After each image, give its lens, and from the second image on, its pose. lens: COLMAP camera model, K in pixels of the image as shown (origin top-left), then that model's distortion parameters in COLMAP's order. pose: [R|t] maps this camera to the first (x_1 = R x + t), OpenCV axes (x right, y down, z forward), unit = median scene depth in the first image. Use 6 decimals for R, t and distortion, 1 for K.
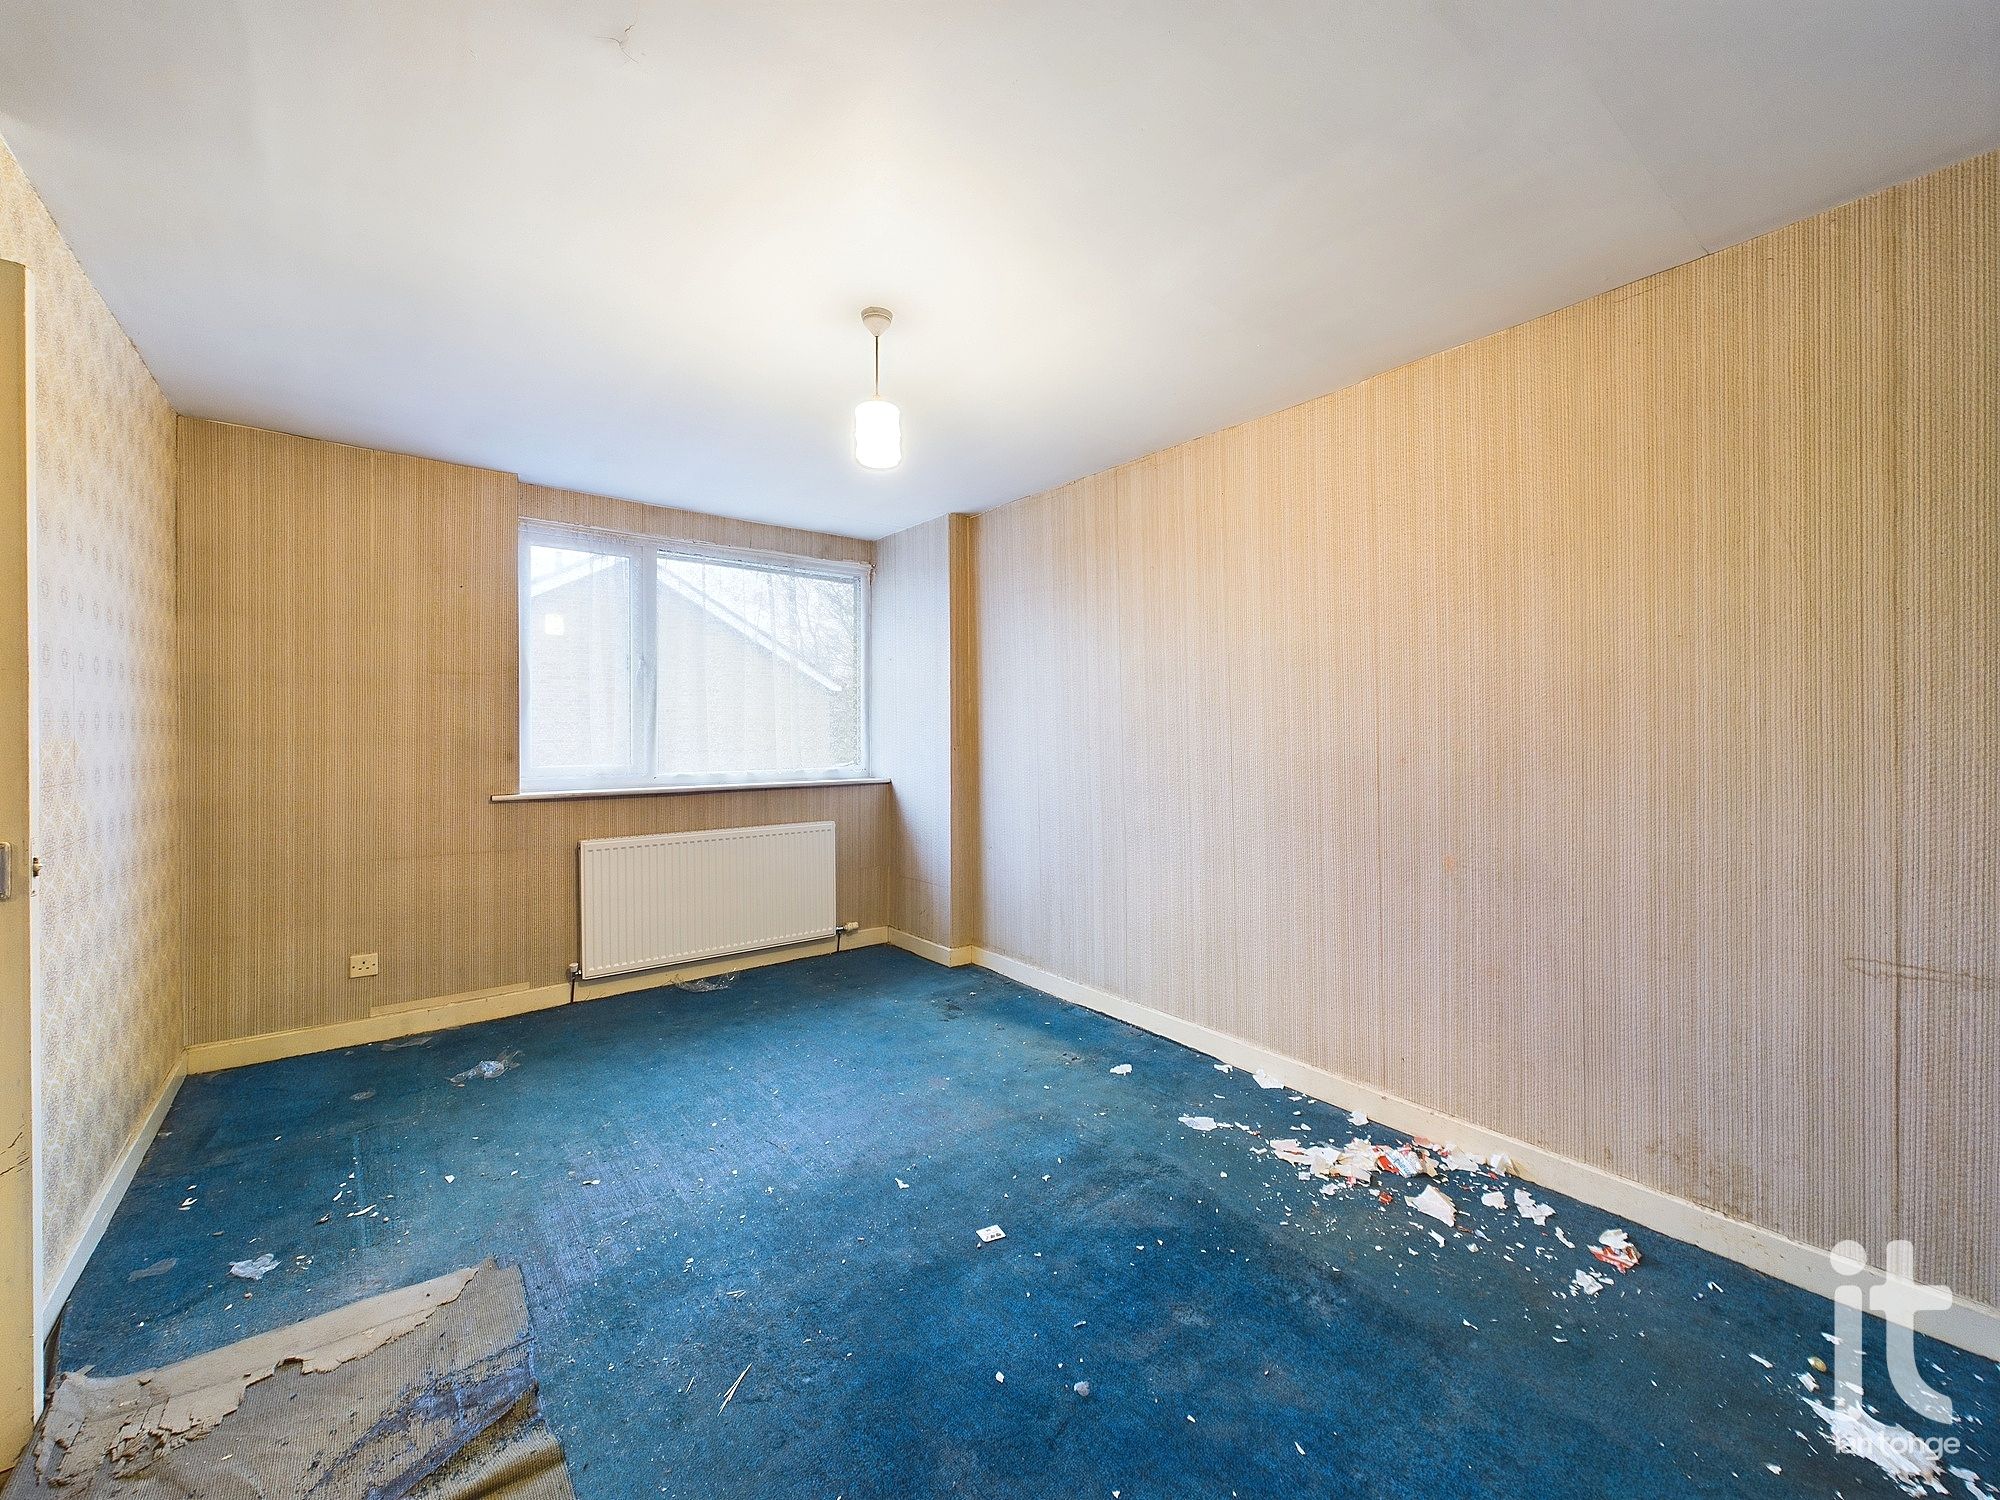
lens RADIAL K [[847.9, 0, 1007.4], [0, 847.9, 727.6], [0, 0, 1]] dist [0.001668, 0.000030]
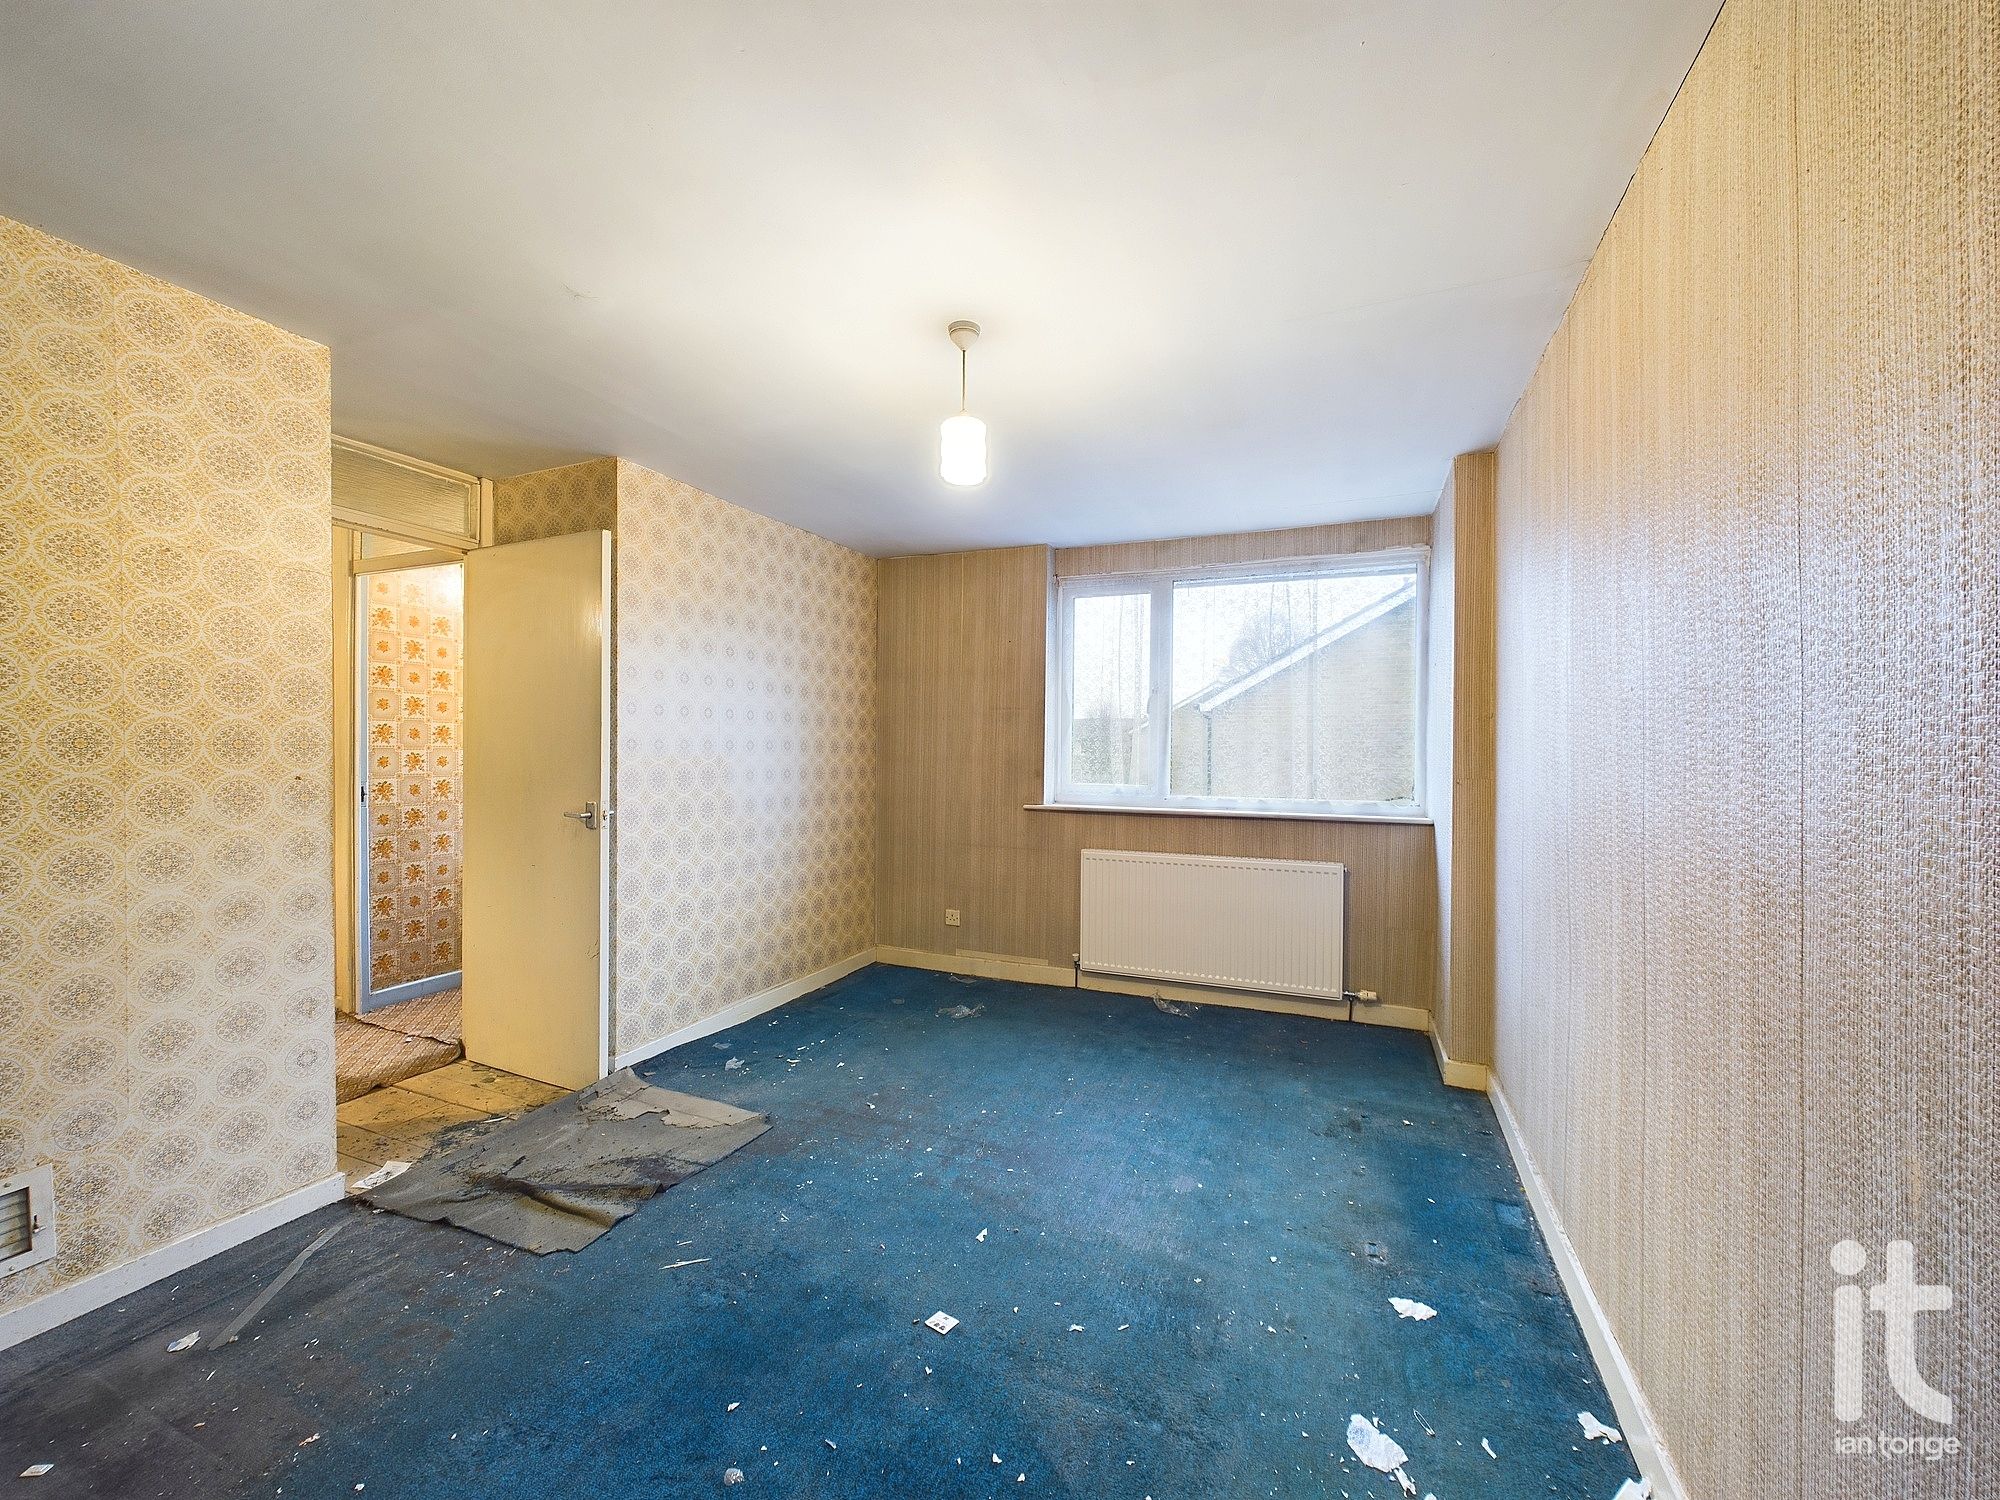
lens RADIAL K [[840.0, 0, 1000.0], [0, 840.0, 750.0], [0, 0, 1]] dist [0.000112, 0.000011]
pose [[0.443892, 0.003796, -0.896072, 0.487401], [-0.006012, 0.999981, 0.001259, -0.002082], [0.896060, 0.004828, 0.443906, 0.407155]]
